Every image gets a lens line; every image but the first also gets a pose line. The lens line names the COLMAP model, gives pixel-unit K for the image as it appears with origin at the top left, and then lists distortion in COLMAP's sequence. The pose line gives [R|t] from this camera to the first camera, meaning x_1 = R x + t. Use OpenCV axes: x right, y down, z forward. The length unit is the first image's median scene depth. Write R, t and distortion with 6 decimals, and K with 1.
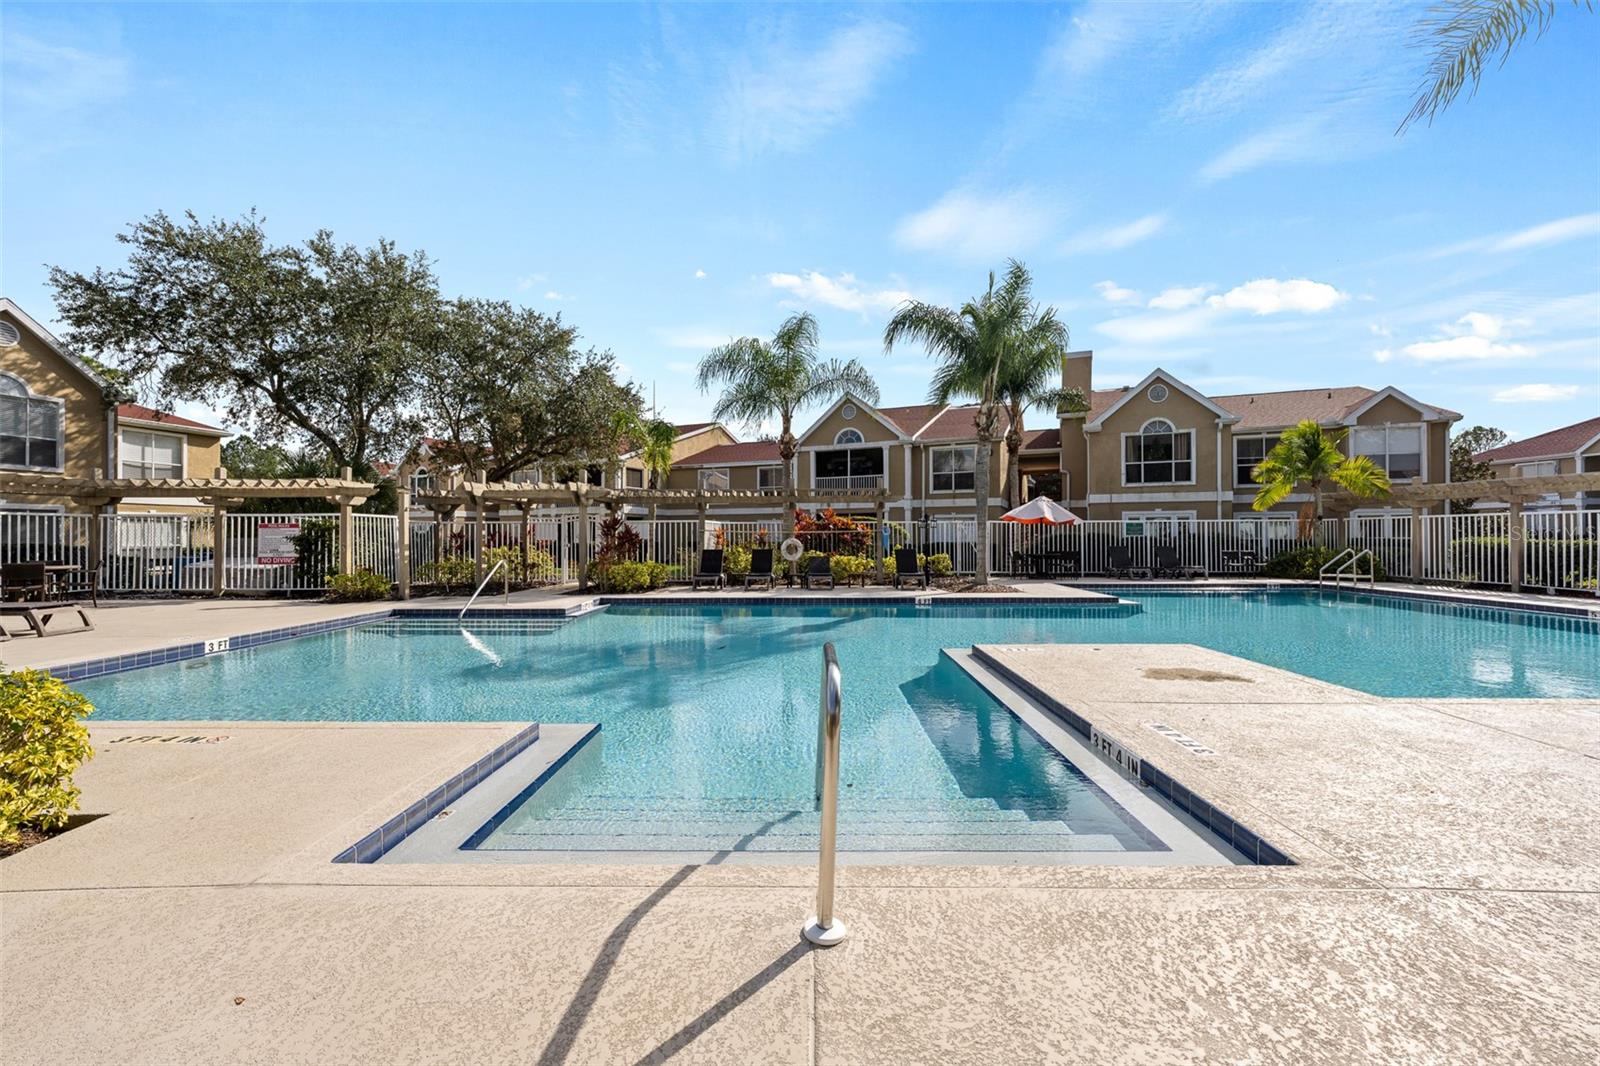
lens RADIAL K [[641.8, 0, 789.8], [0, 641.8, 532.3], [0, 0, 1]] dist [0.001056, -0.000013]
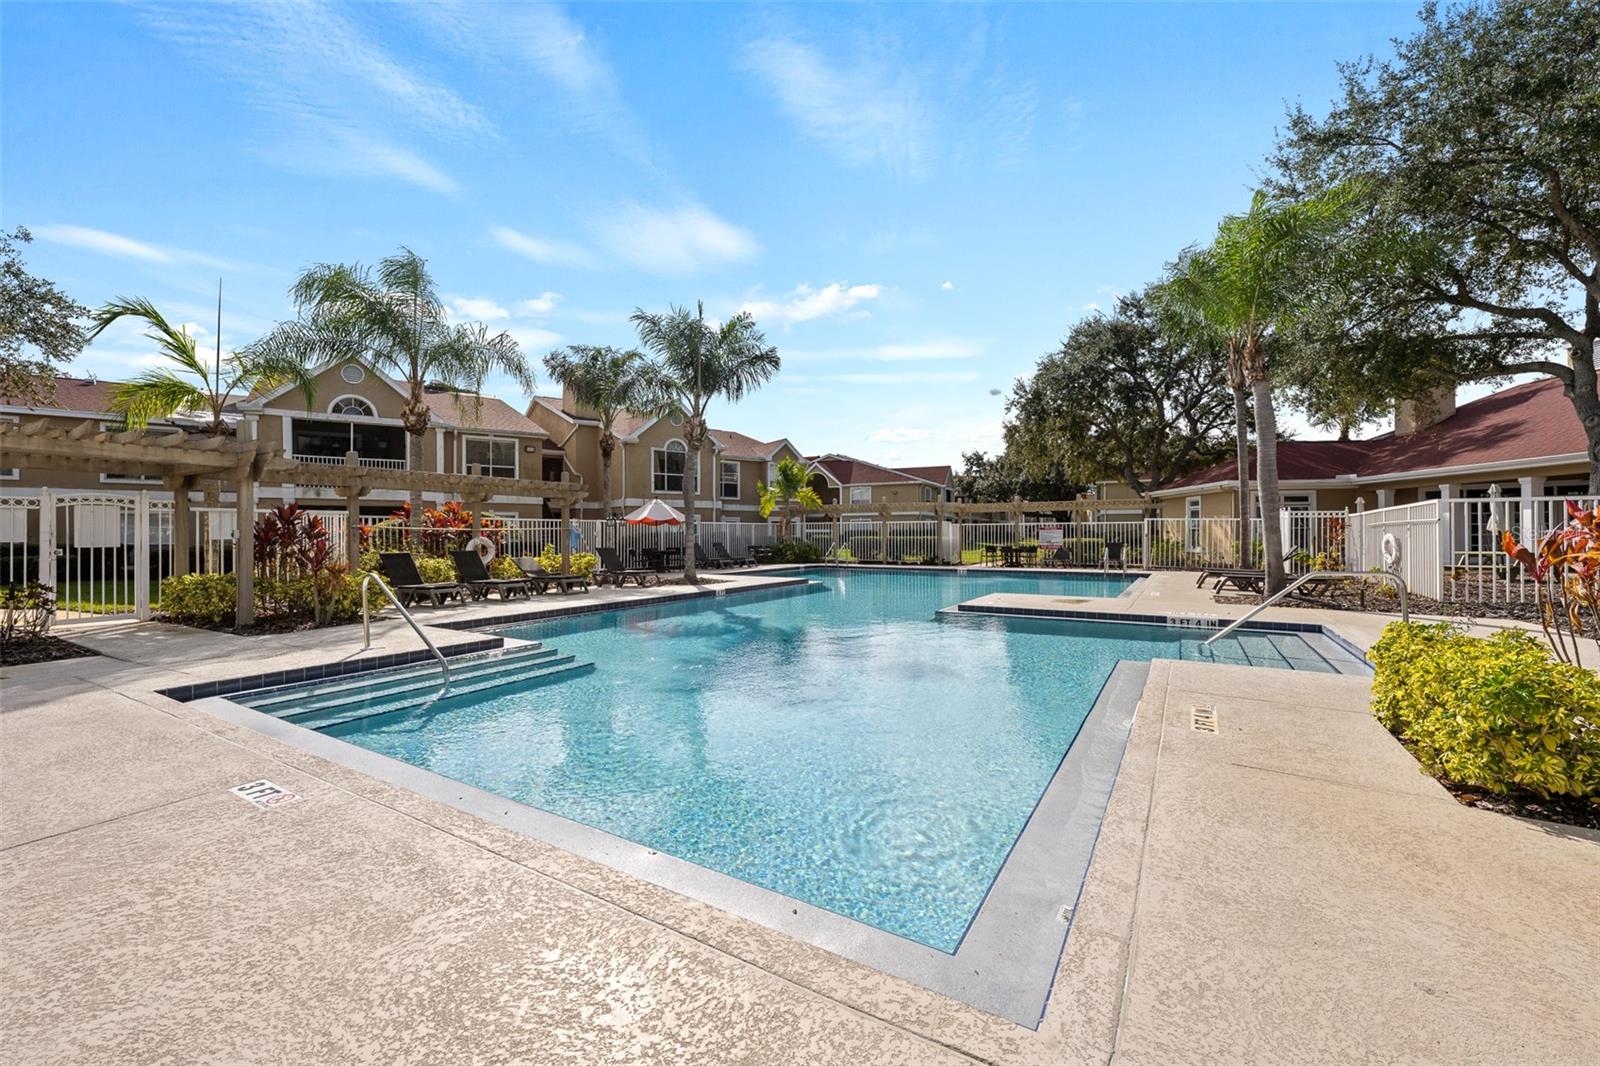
lens RADIAL K [[641.8, 0, 795.4], [0, 641.8, 525.0], [0, 0, 1]] dist [0.001056, -0.000013]
pose [[0.483280, 0.010583, 0.875402, -0.381743], [-0.000190, 0.999928, -0.011984, 0.001161], [-0.875466, 0.005625, 0.483247, 0.206875]]
